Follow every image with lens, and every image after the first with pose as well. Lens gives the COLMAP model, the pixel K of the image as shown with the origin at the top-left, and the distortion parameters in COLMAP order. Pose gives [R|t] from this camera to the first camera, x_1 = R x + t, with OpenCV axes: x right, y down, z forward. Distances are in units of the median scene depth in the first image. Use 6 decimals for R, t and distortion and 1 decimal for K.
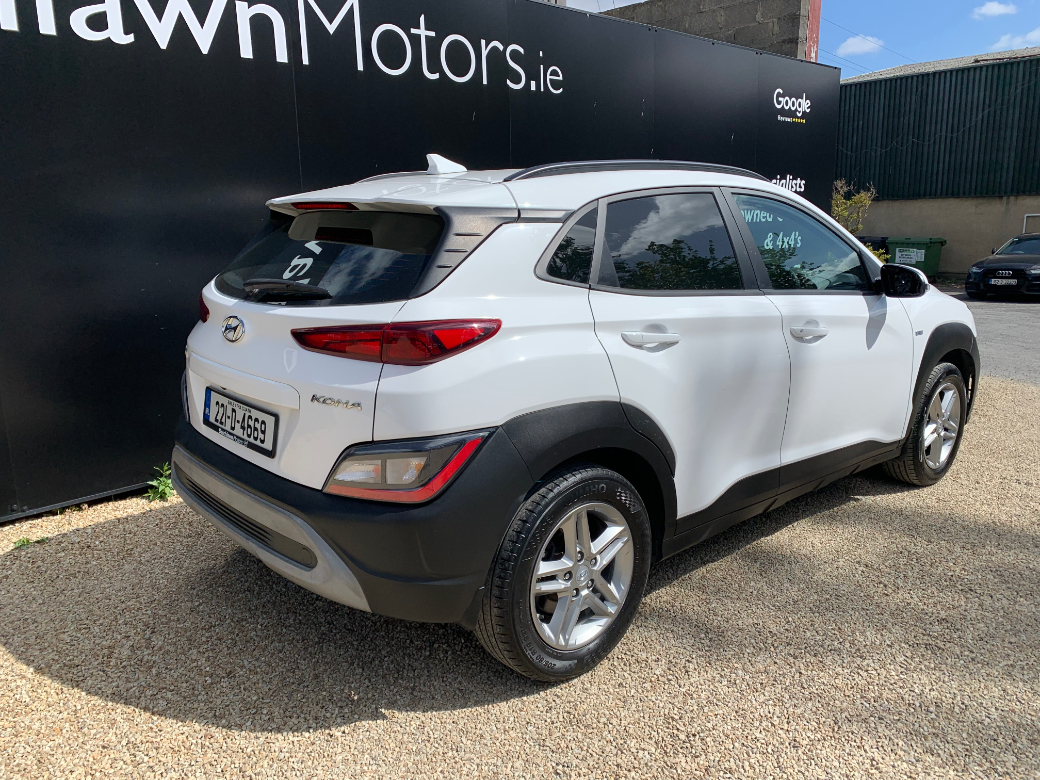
lens RADIAL K [[788.1, 0, 522.0], [0, 788.1, 395.4], [0, 0, 1]] dist [0.013850, -0.010160]
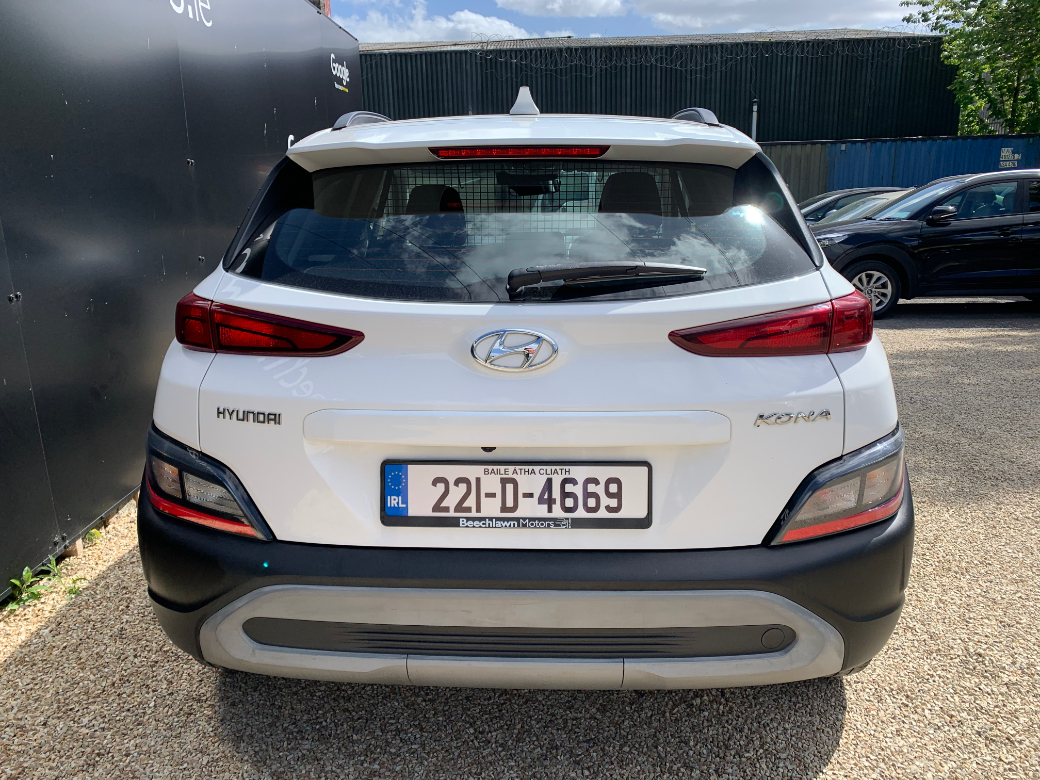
lens RADIAL K [[788.1, 0, 519.2], [0, 788.1, 385.2], [0, 0, 1]] dist [0.013850, -0.010160]
pose [[0.695824, -0.174328, 0.696735, -0.350788], [0.163861, 0.983043, 0.082318, -0.047103], [-0.699270, 0.056889, 0.712590, 0.247240]]
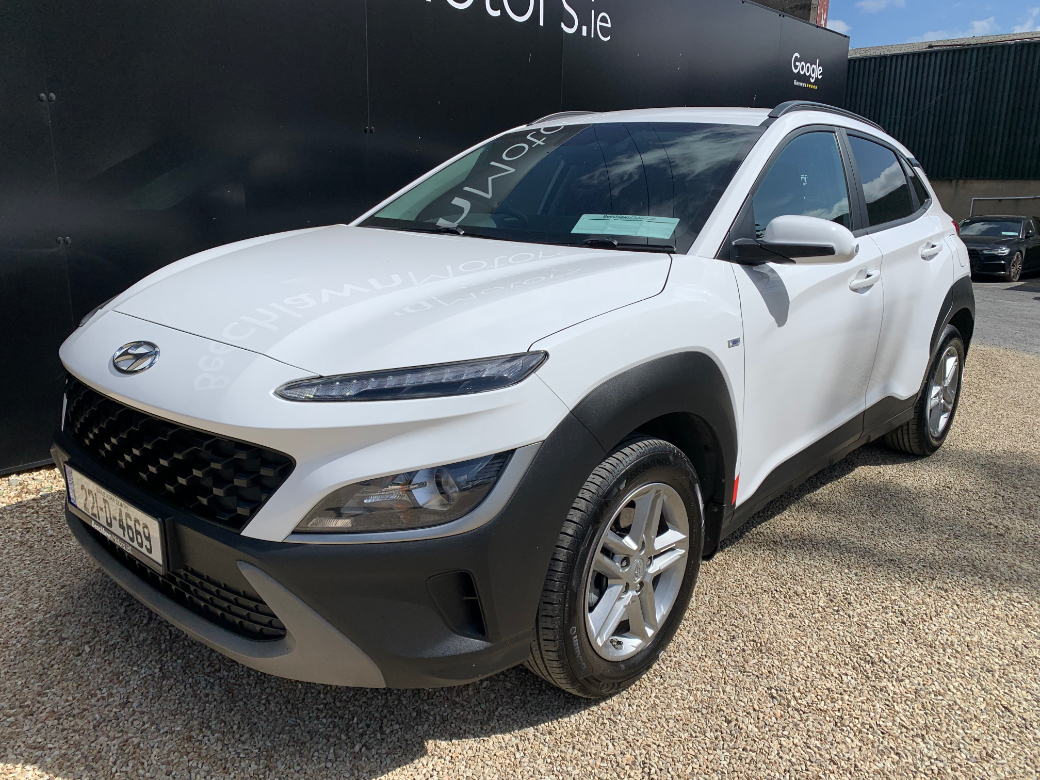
lens RADIAL K [[788.1, 0, 519.7], [0, 788.1, 386.1], [0, 0, 1]] dist [0.013850, -0.010160]
pose [[0.997112, 0.019018, 0.073520, -0.126287], [-0.020823, 0.999498, 0.023862, 0.025928], [-0.073029, -0.025324, 0.997008, 0.016663]]
